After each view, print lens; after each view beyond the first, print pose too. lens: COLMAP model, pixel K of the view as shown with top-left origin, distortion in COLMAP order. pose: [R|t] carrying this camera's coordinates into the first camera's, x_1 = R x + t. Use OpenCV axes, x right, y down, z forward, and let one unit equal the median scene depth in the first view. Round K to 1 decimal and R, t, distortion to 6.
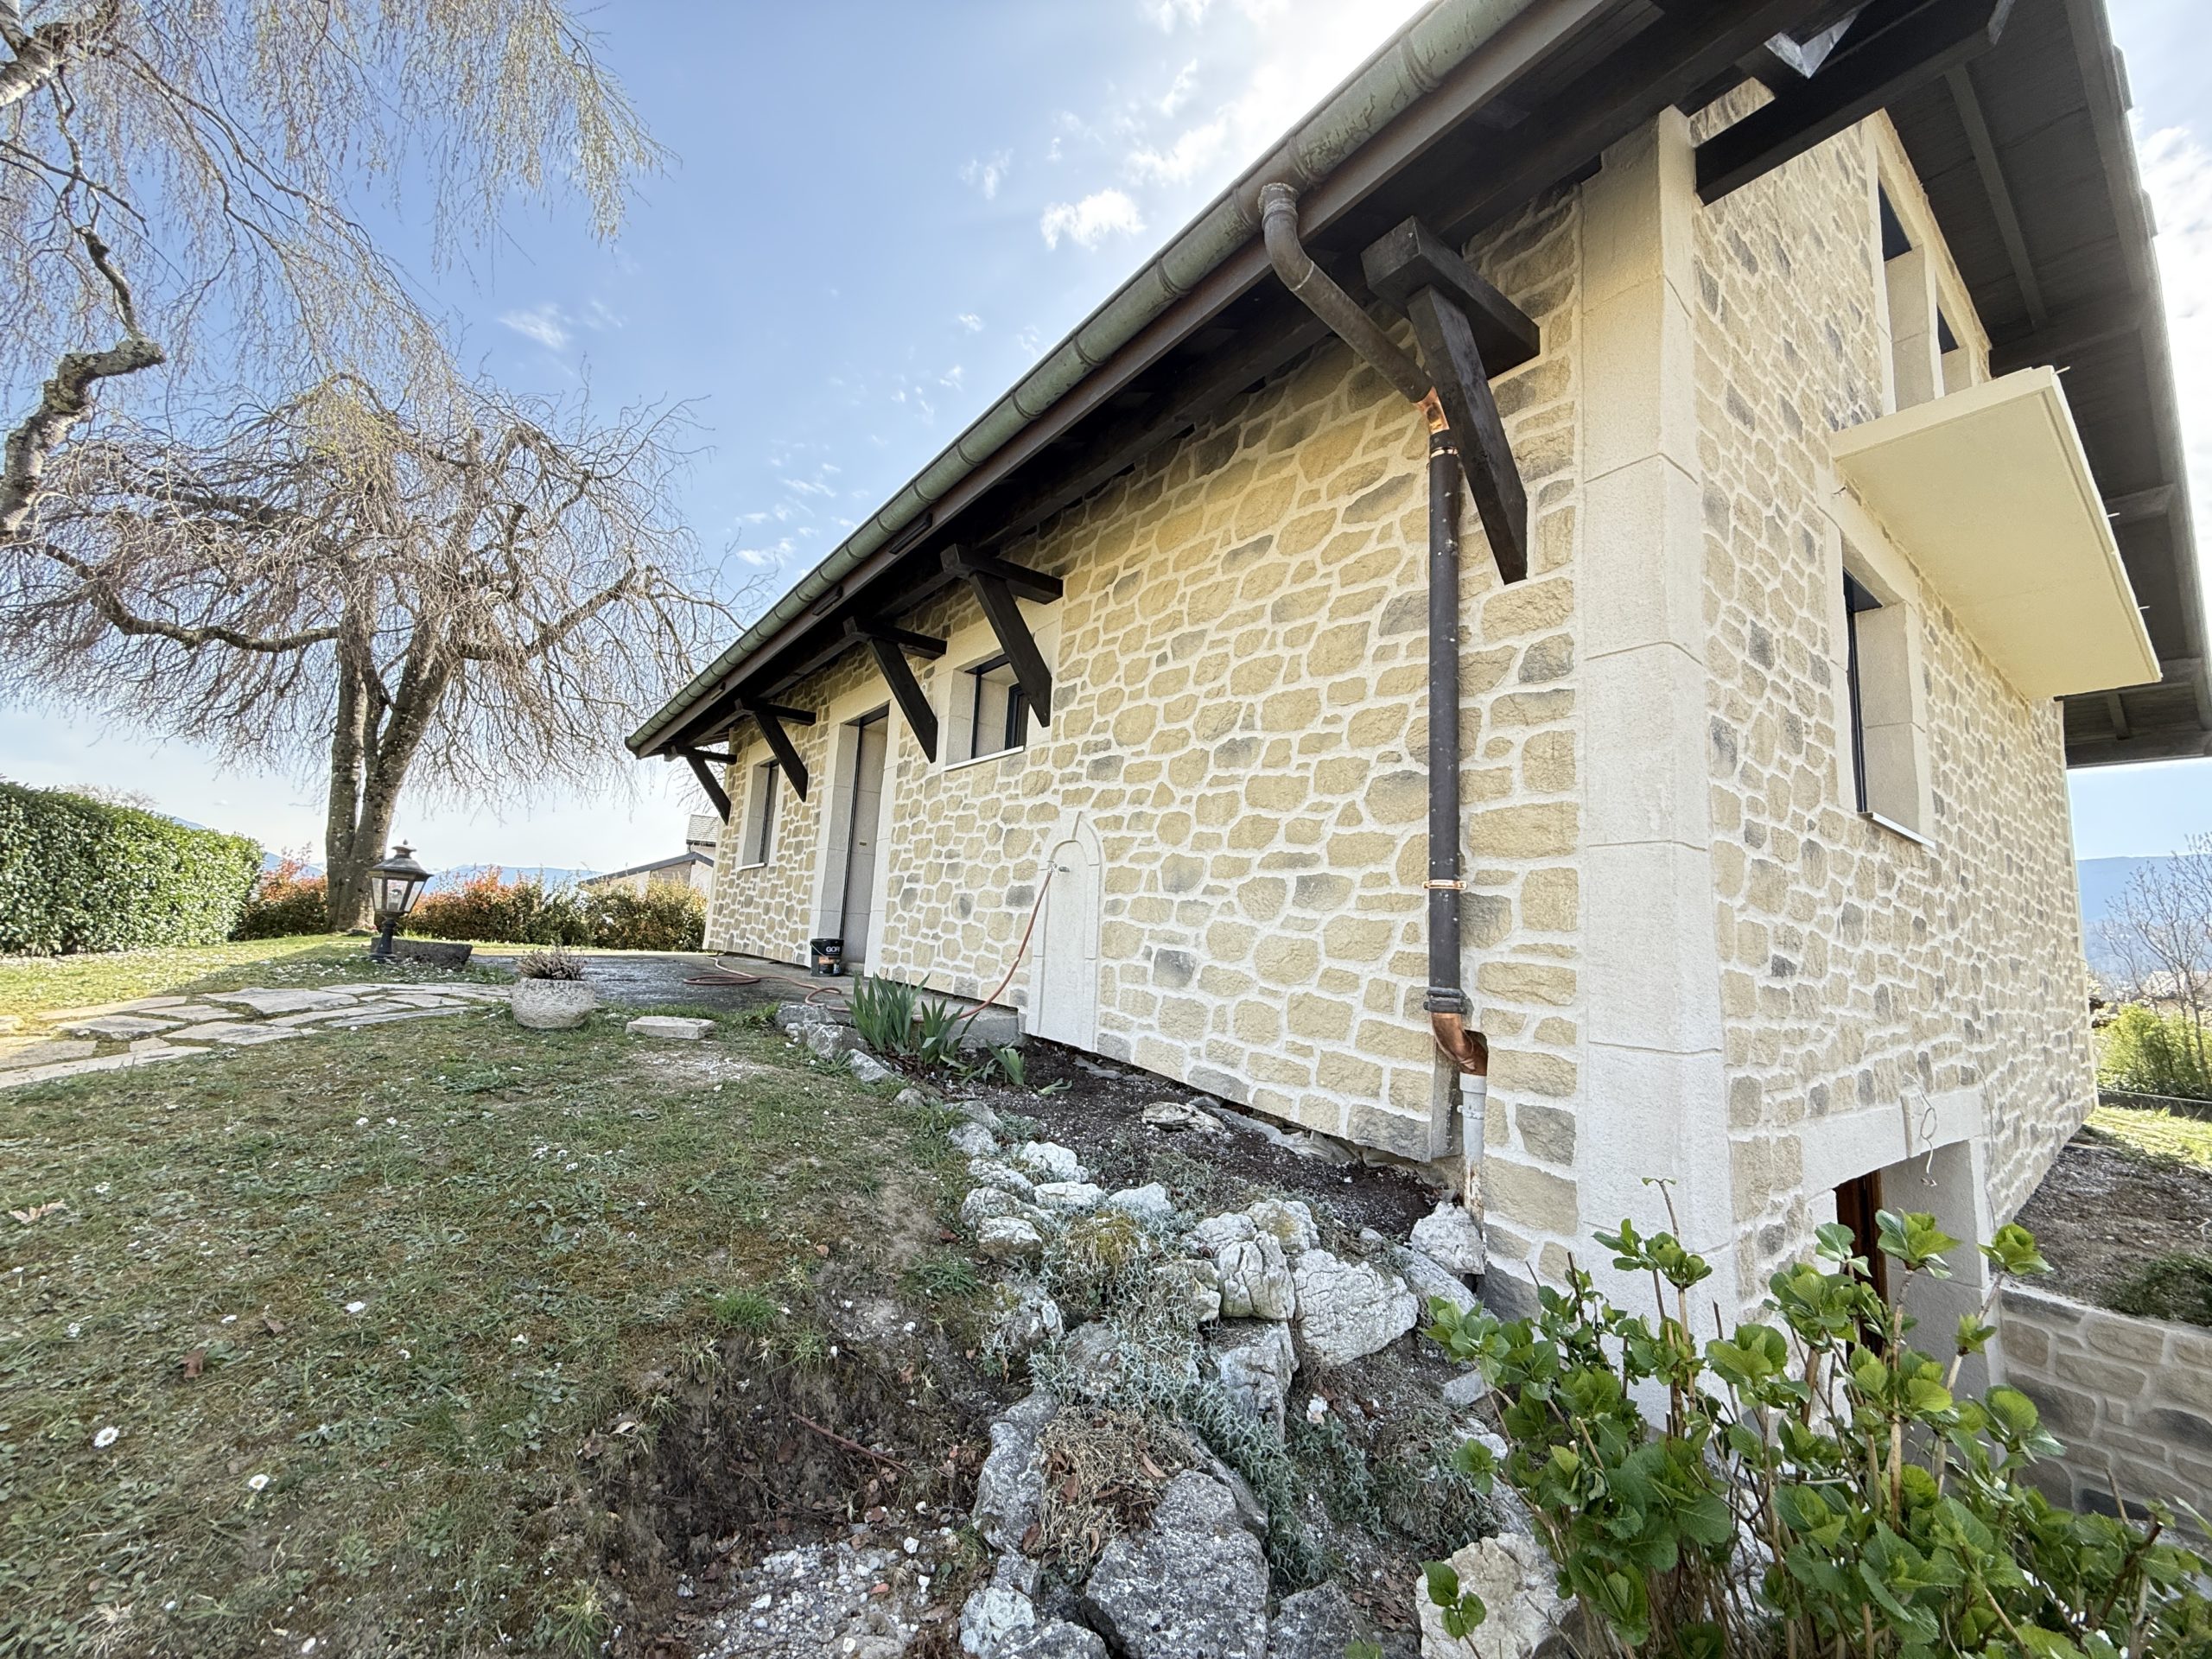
lens RADIAL K [[880.1, 0, 1102.1], [0, 880.1, 823.6], [0, 0, 1]] dist [-0.002247, -0.000972]
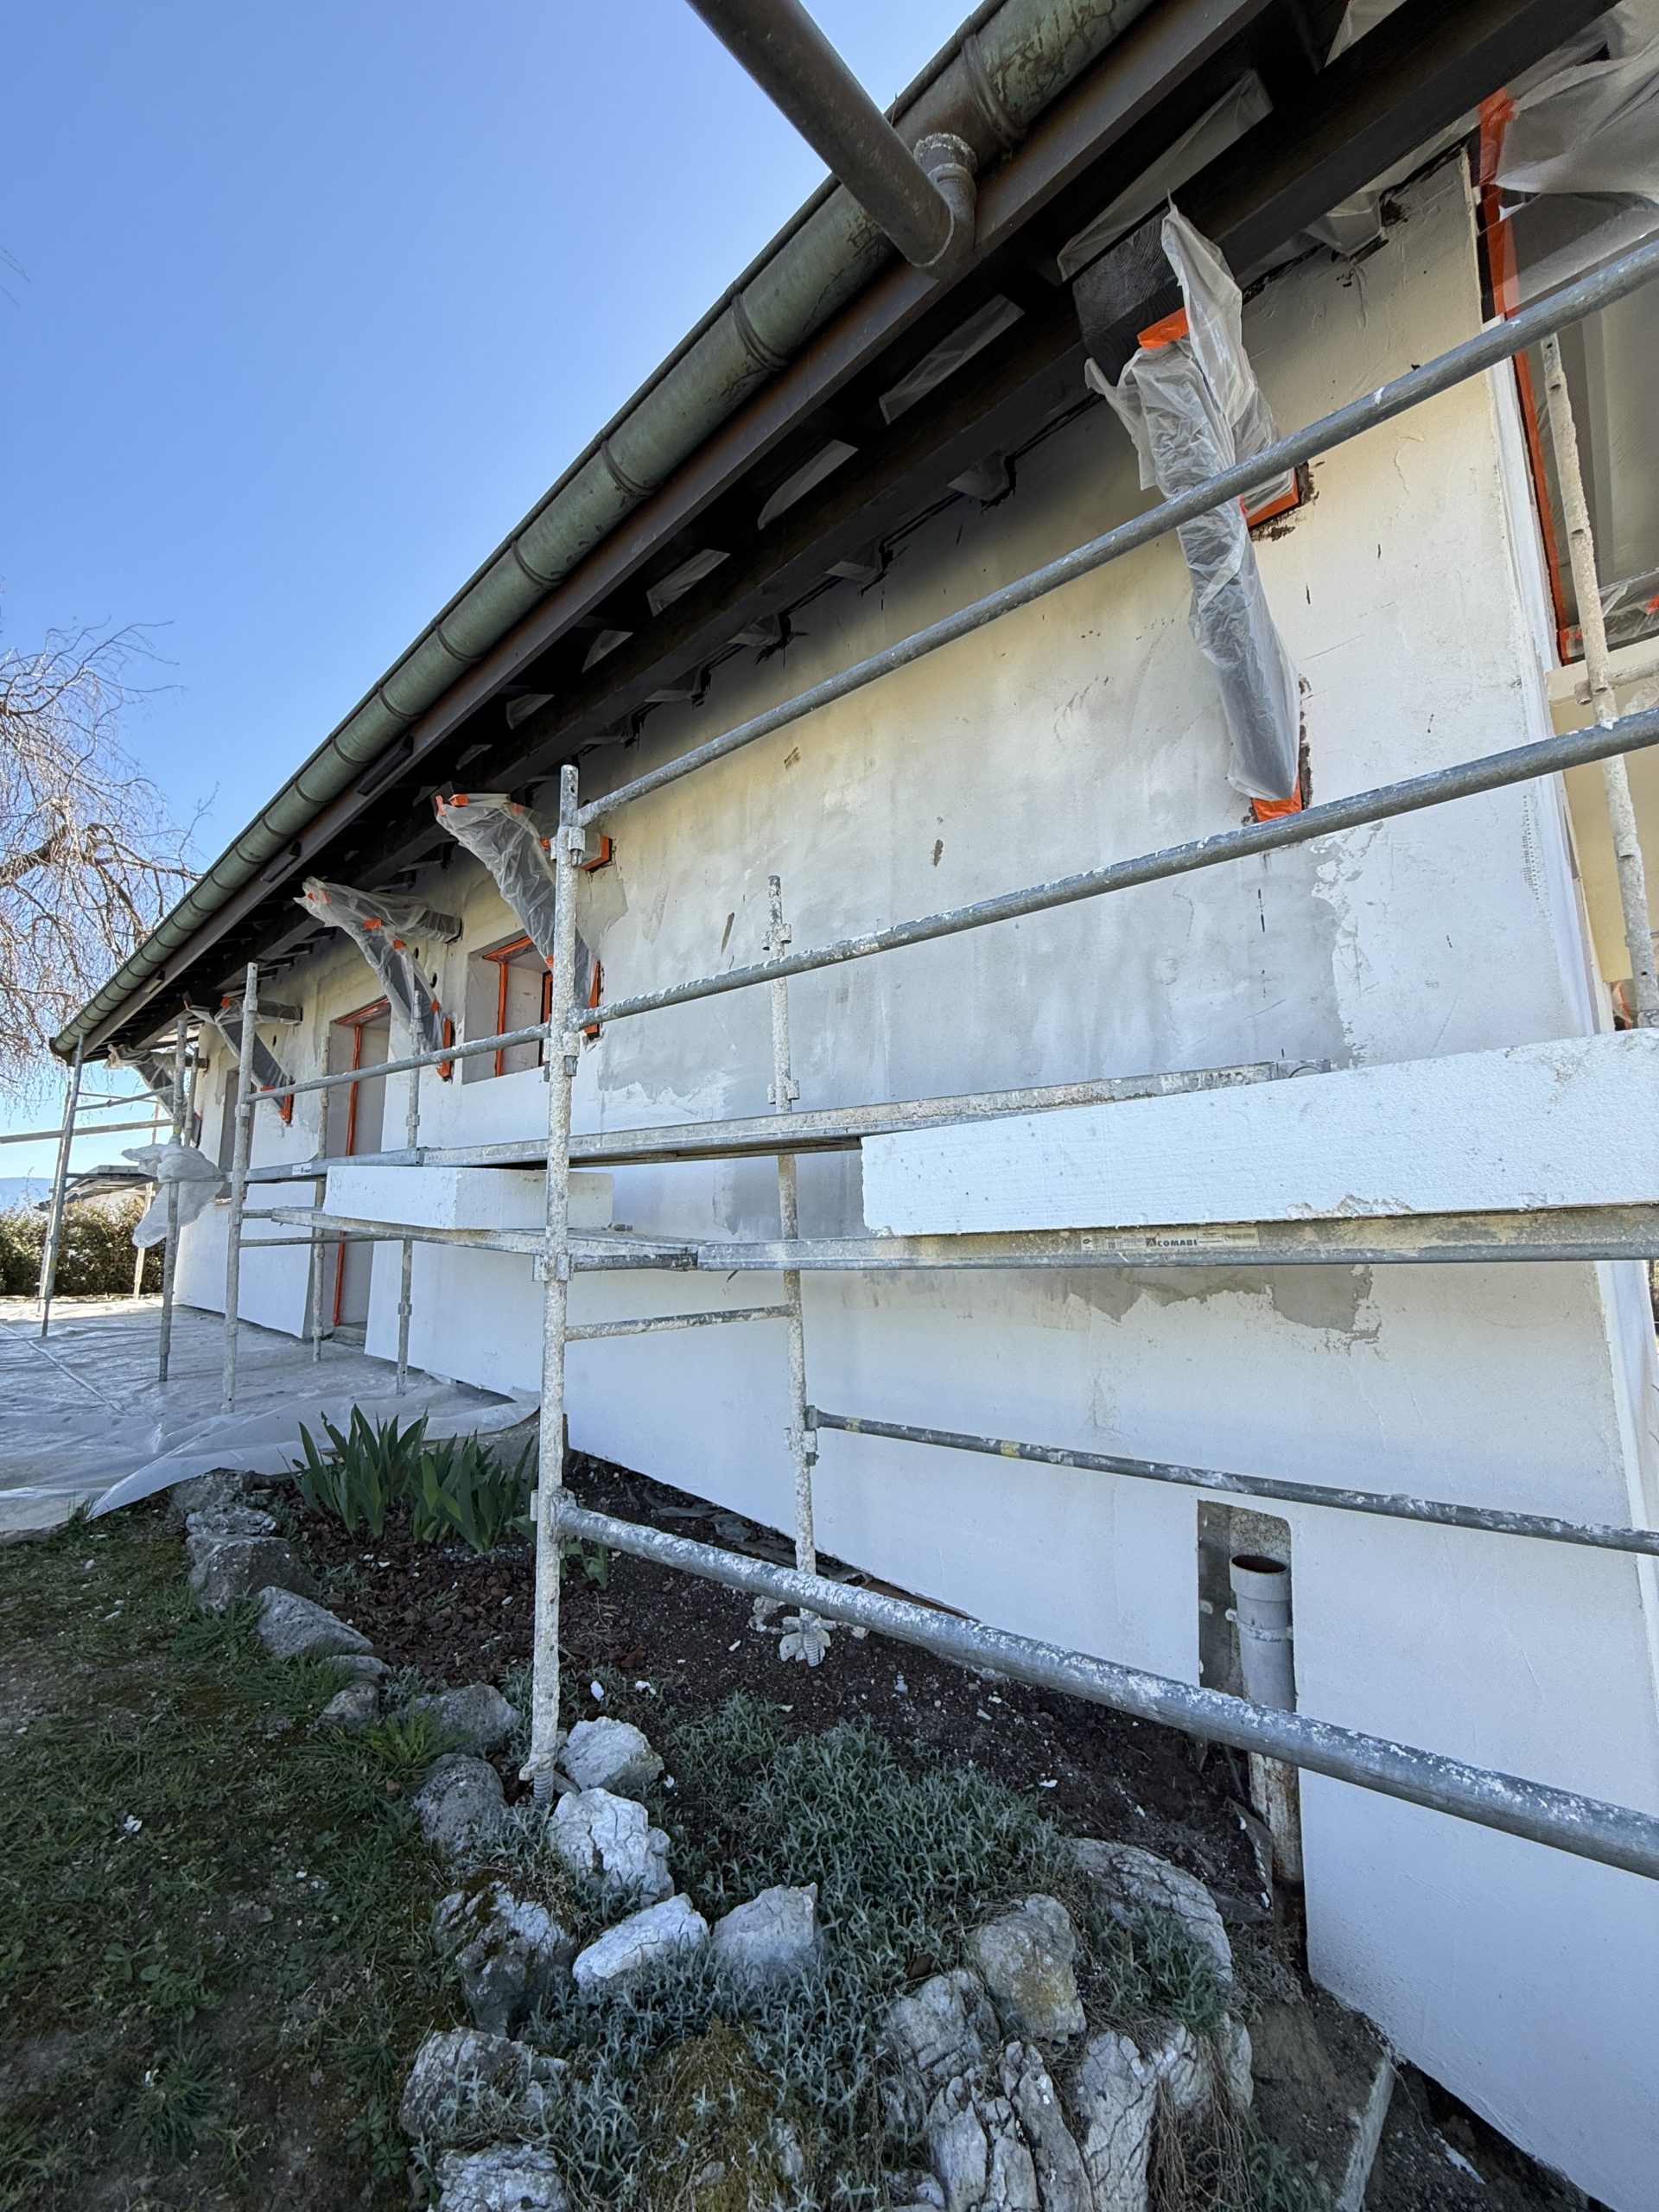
lens RADIAL K [[880.1, 0, 840.0], [0, 880.1, 1098.3], [0, 0, 1]] dist [-0.002247, -0.000972]
pose [[0.981634, -0.033864, 0.187745, 0.000992], [0.034701, 0.999397, -0.001172, -0.052082], [-0.187592, 0.007666, 0.982217, 0.255344]]
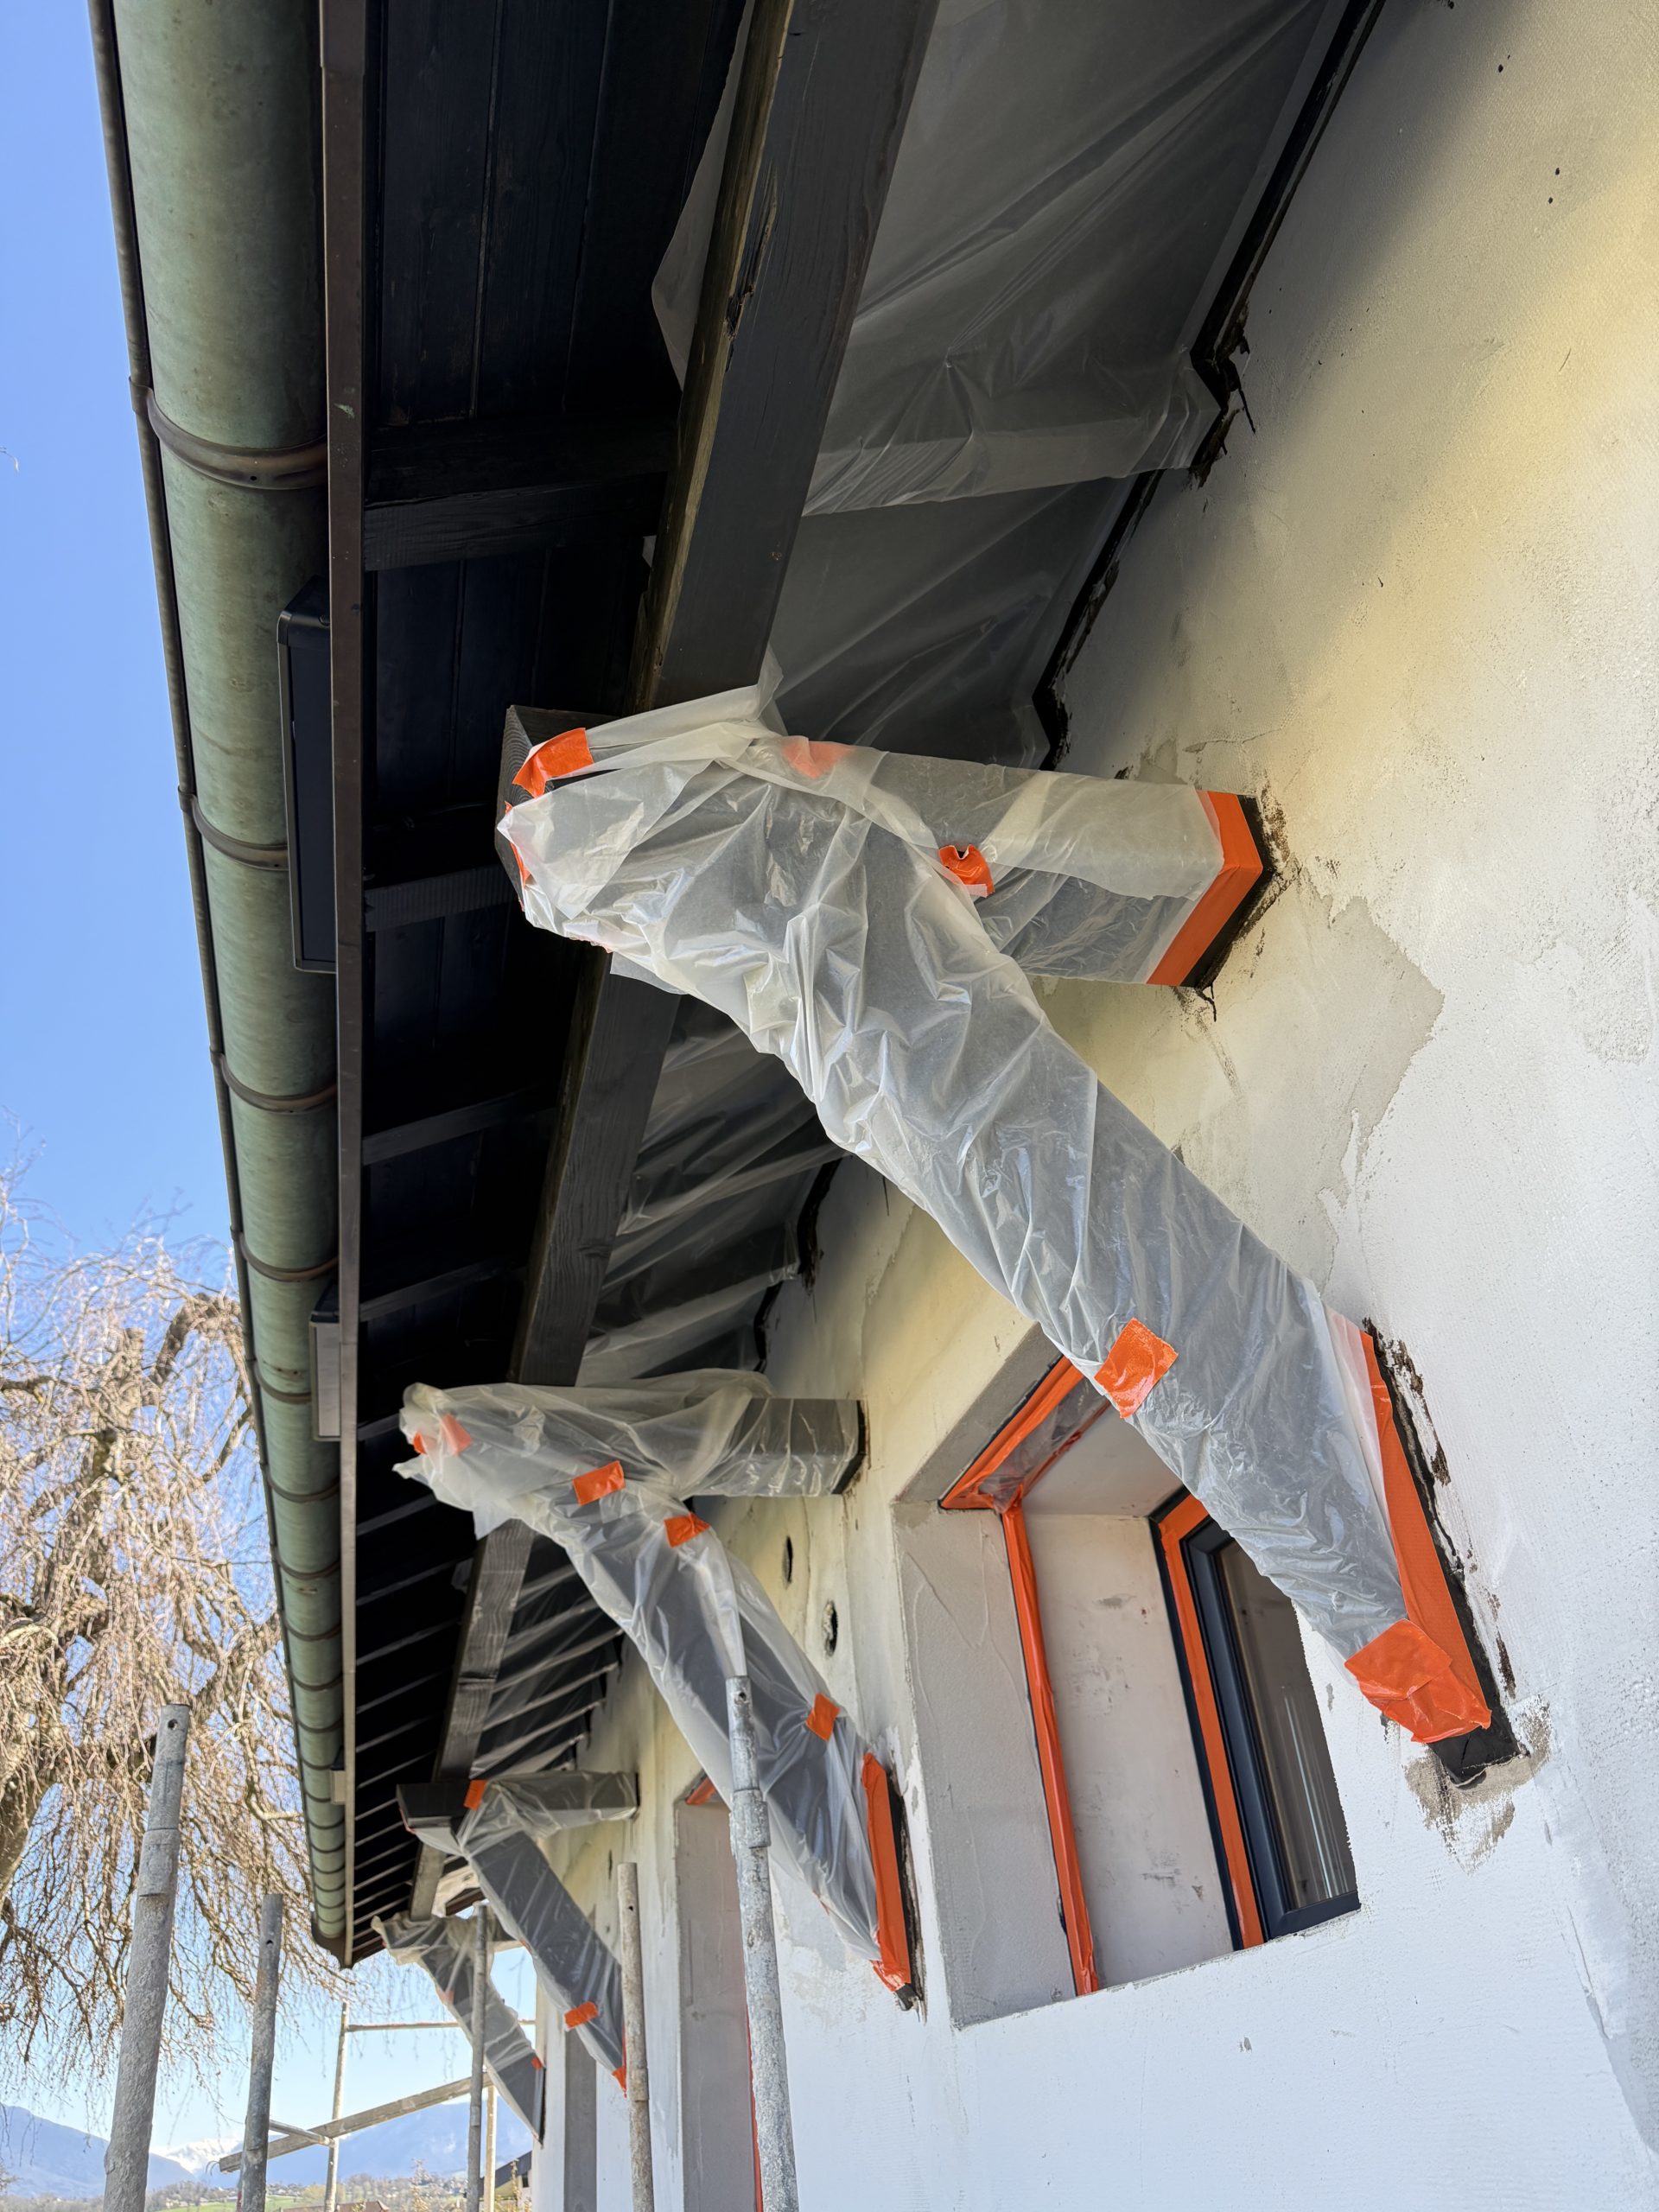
lens RADIAL K [[1566.9, 0, 838.7], [0, 1566.9, 1100.9], [0, 0, 1]] dist [0.066901, -0.093539]
pose [[0.911954, -0.330933, -0.242534, -0.071199], [0.194652, 0.869335, -0.454277, -0.119982], [0.361178, 0.367070, 0.857210, 0.862610]]
